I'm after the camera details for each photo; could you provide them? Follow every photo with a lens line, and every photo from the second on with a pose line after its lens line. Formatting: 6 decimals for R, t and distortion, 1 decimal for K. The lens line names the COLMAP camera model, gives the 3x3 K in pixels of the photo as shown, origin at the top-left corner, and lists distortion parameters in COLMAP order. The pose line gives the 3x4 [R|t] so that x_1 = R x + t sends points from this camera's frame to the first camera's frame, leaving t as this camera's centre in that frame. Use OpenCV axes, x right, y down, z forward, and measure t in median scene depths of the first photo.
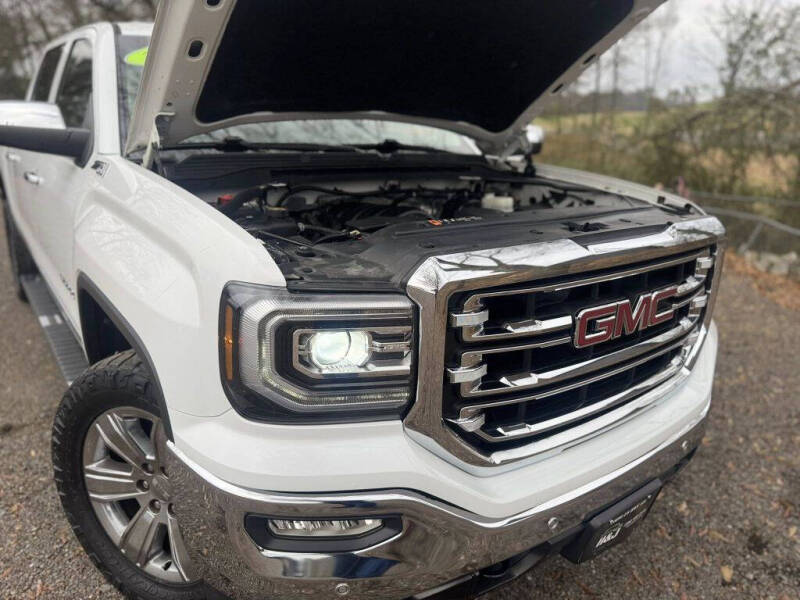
lens RADIAL K [[577.0, 0, 400.0], [0, 577.0, 300.0], [0, 0, 1]] dist [0.003038, -0.002874]
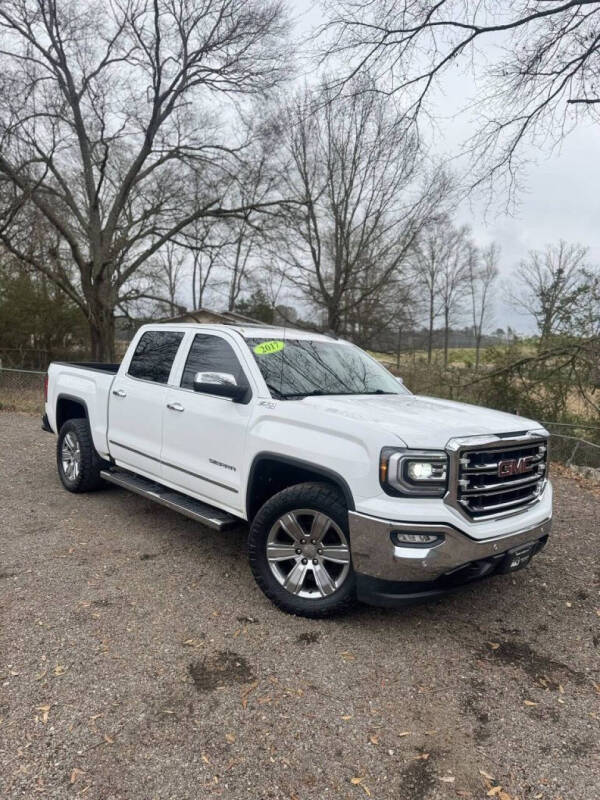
lens RADIAL K [[573.6, 0, 300.0], [0, 573.6, 400.0], [0, 0, 1]] dist [0.010415, -0.006207]
pose [[0.995638, 0.011584, 0.092581, -0.205144], [0.008443, 0.977007, -0.213042, 0.072385], [-0.092920, 0.212894, 0.972647, -0.371891]]
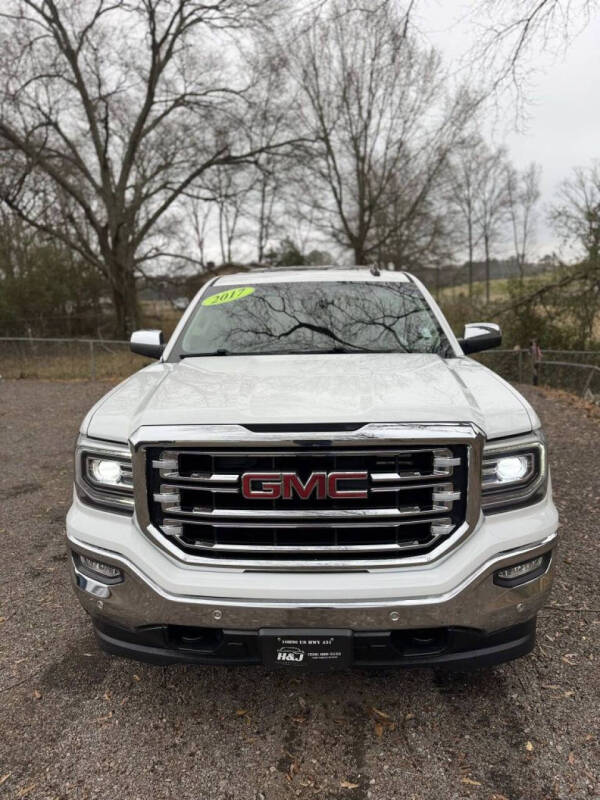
lens RADIAL K [[577.0, 0, 300.0], [0, 577.0, 400.0], [0, 0, 1]] dist [0.003038, -0.002874]
pose [[0.997847, -0.064557, 0.011578, -0.067446], [0.065505, 0.989795, -0.126550, 0.076310], [-0.003290, 0.127036, 0.991893, -0.379119]]
